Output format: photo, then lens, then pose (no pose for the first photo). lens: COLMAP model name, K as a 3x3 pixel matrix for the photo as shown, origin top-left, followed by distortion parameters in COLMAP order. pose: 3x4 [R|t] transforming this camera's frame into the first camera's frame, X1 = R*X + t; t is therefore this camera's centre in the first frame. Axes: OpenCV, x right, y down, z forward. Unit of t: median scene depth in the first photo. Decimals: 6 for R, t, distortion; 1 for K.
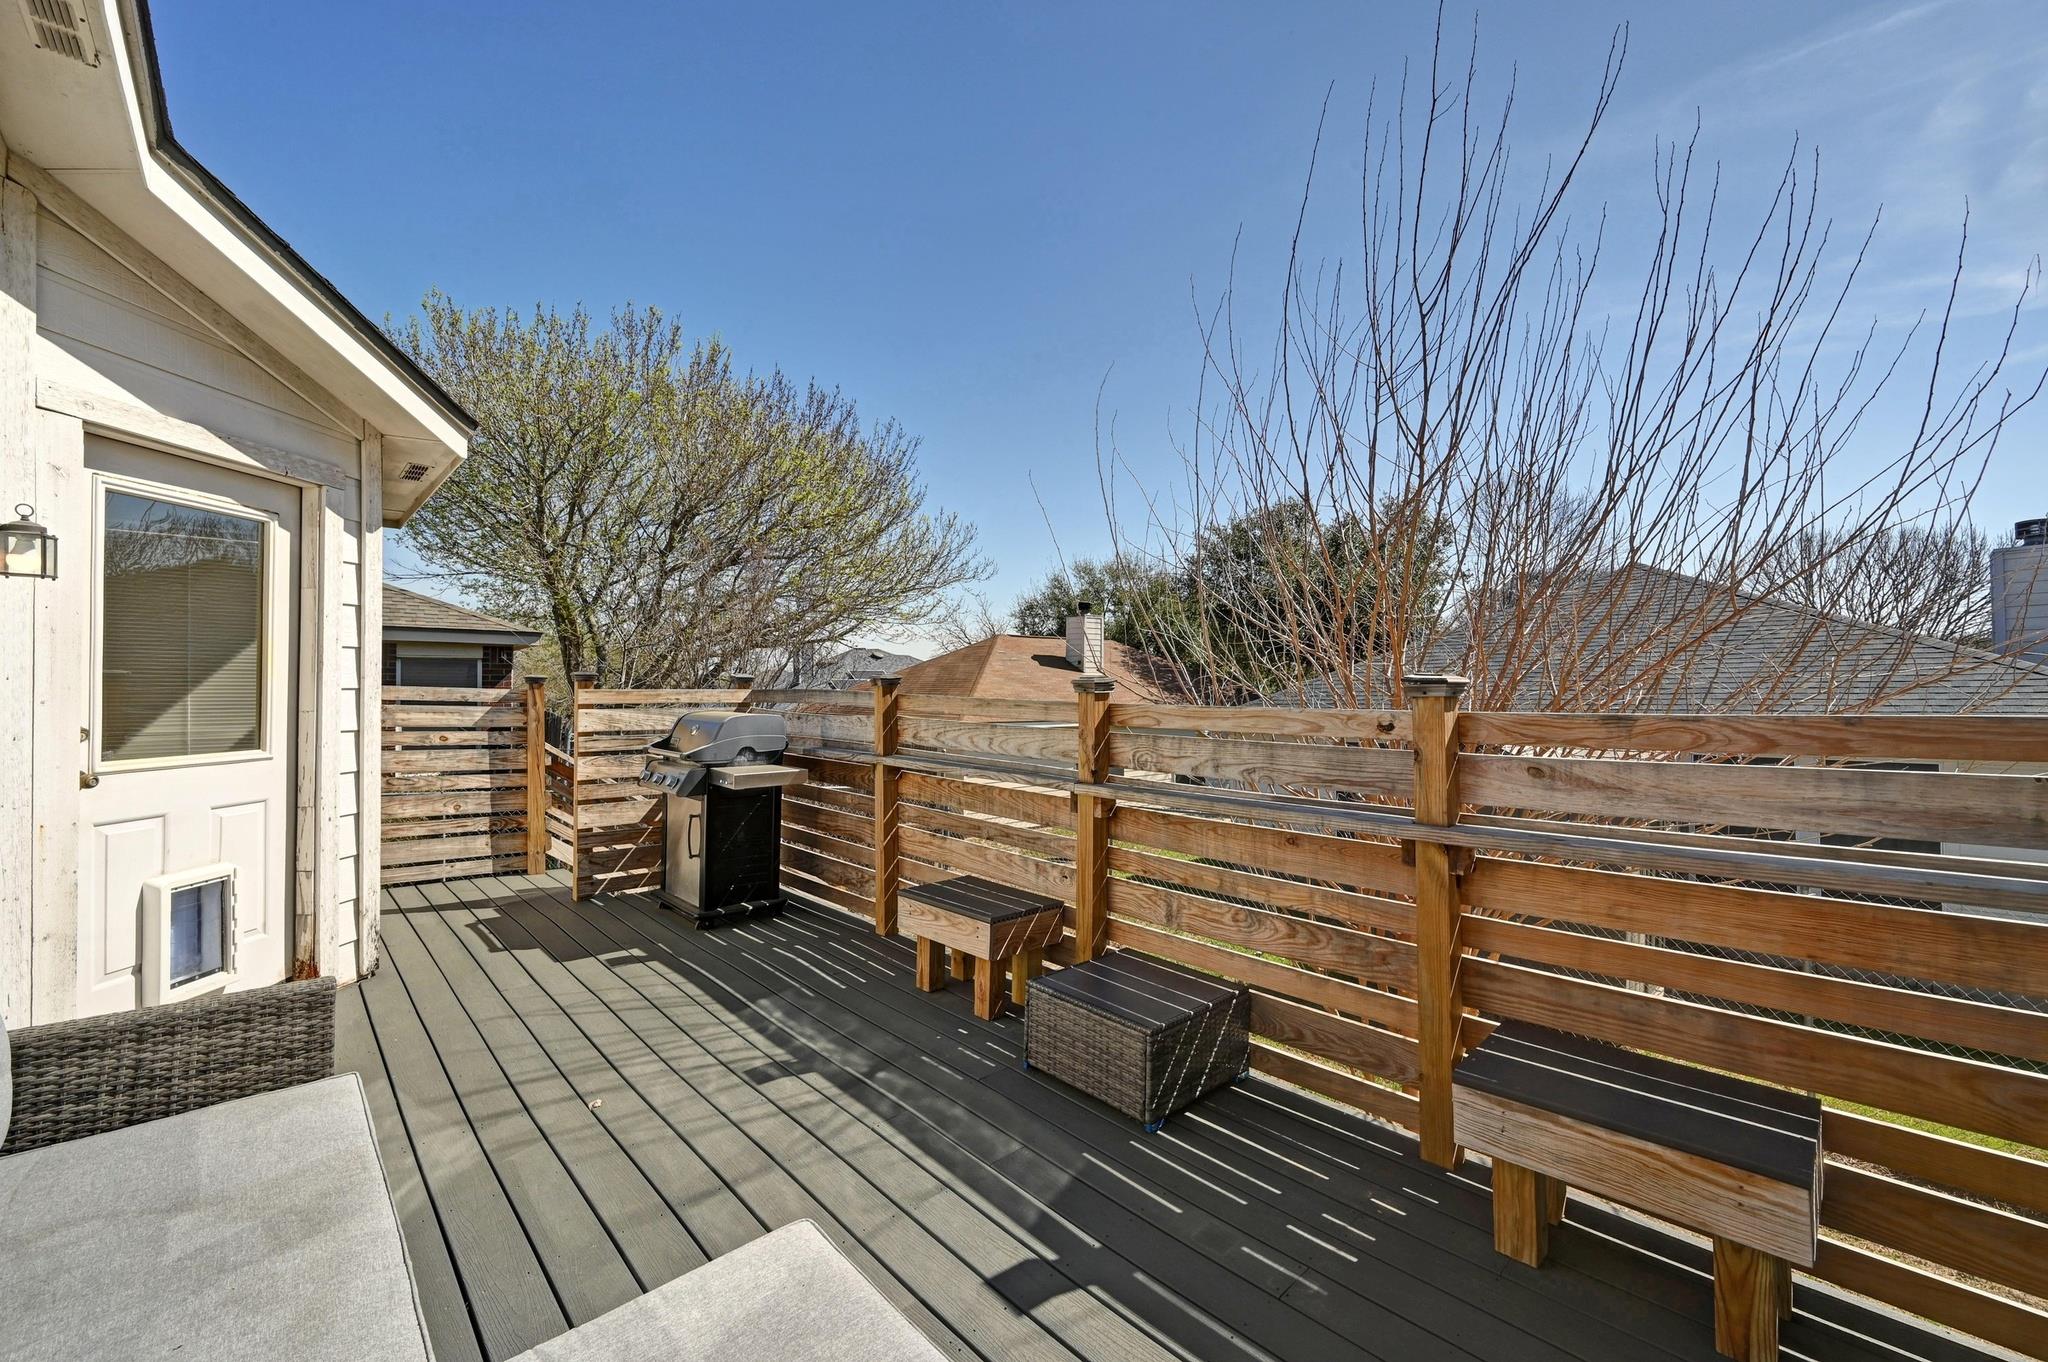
lens RADIAL K [[806.3, 0, 1031.1], [0, 806.3, 677.6], [0, 0, 1]] dist [0.001316, 0.000323]
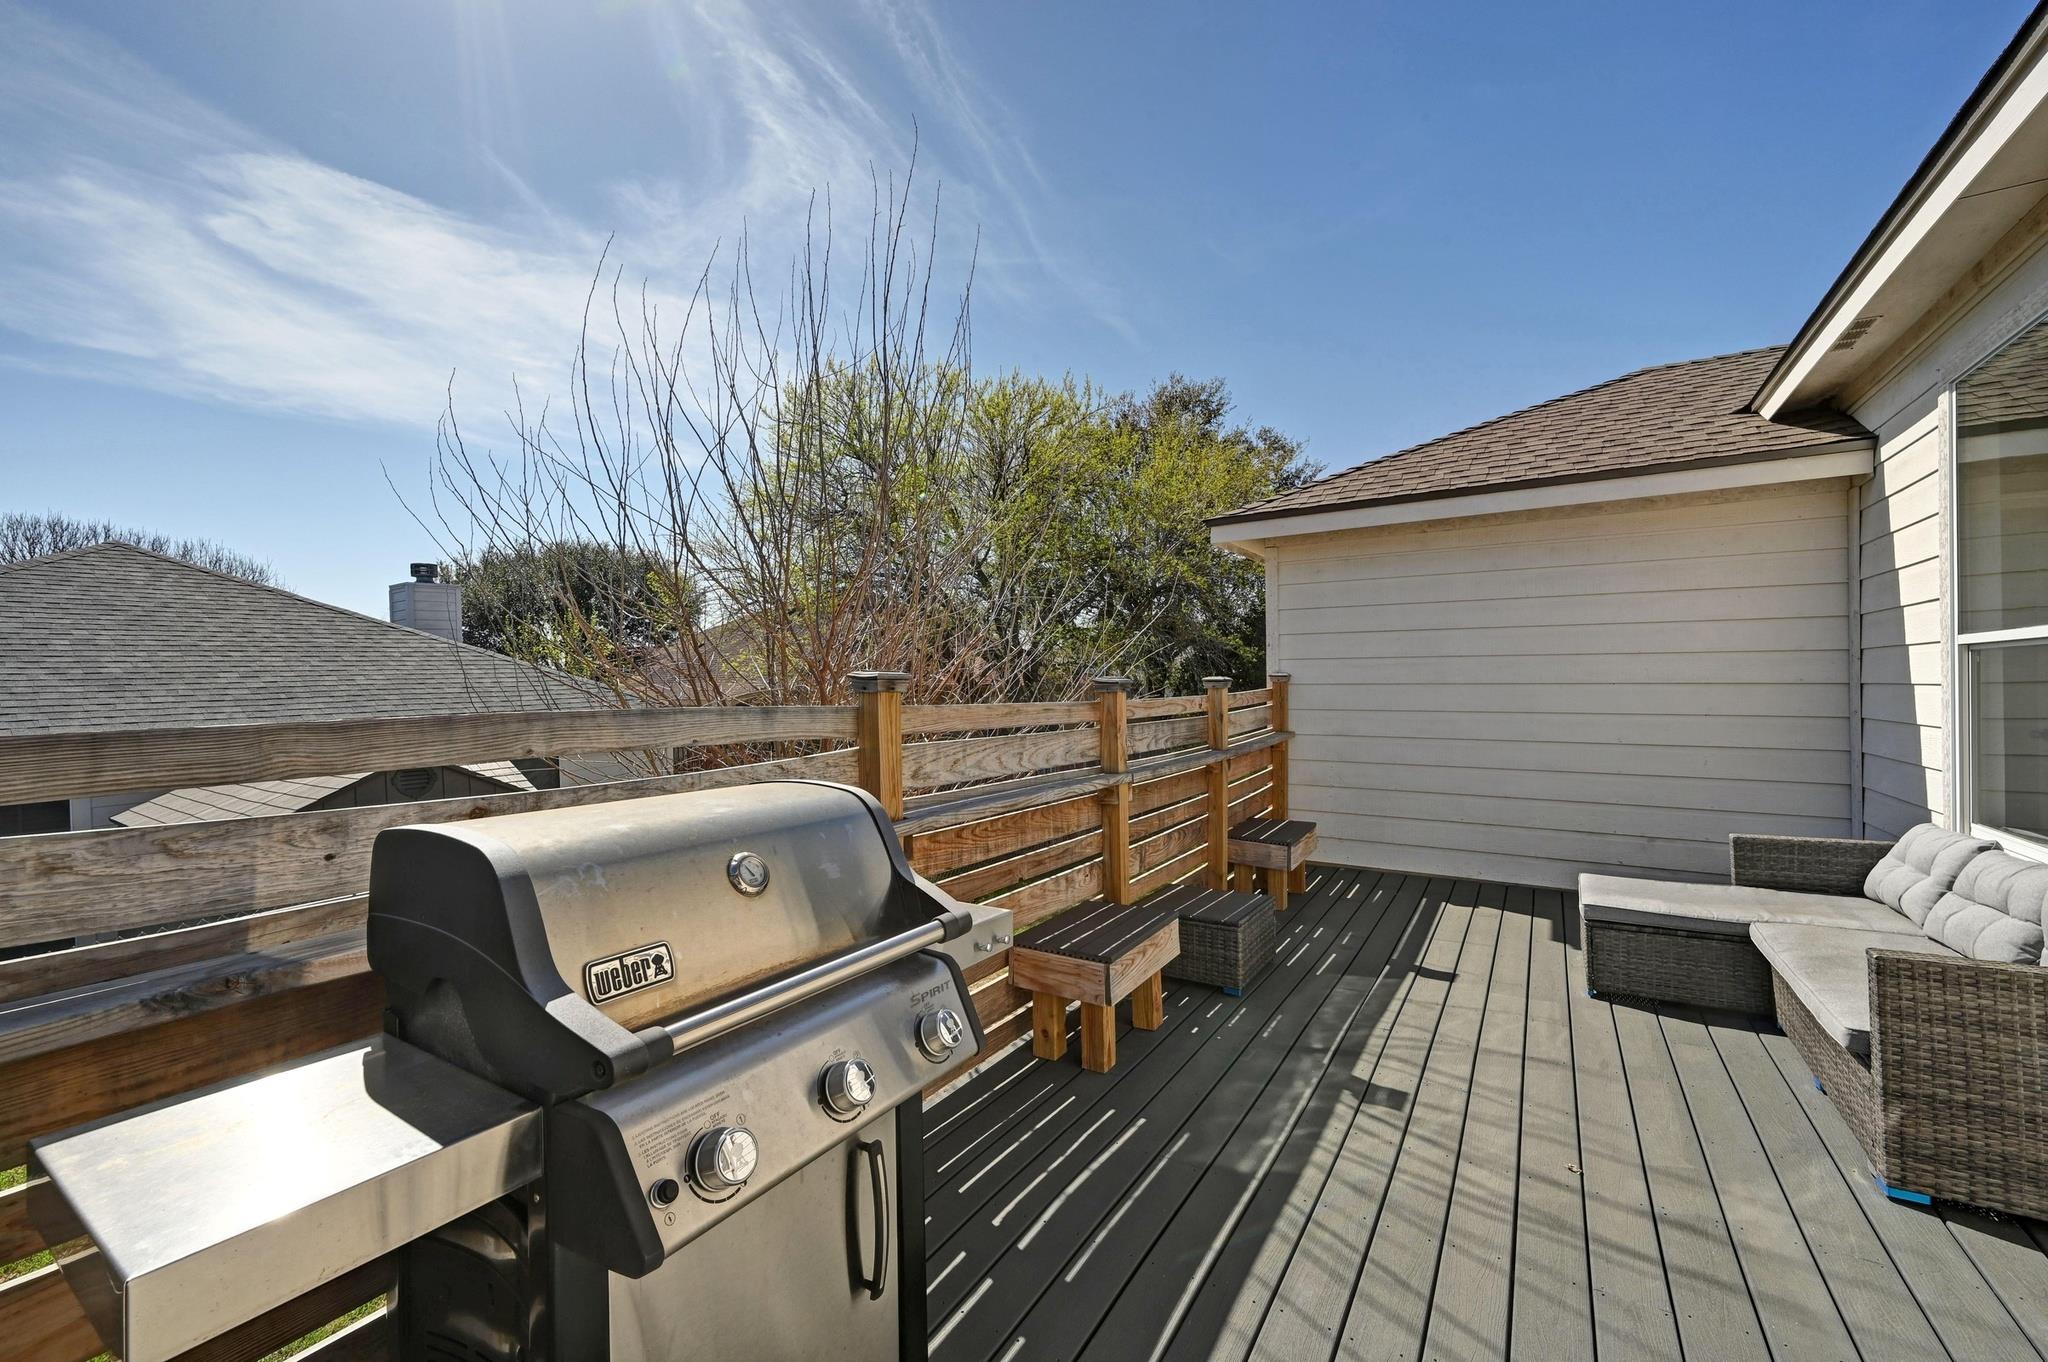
lens RADIAL K [[806.3, 0, 1030.8], [0, 806.3, 683.3], [0, 0, 1]] dist [0.001316, 0.000323]
pose [[-0.230685, 0.000391, 0.973028, -1.192545], [0.005723, 0.999983, 0.000955, 0.007599], [-0.973012, 0.005789, -0.230684, 1.684093]]
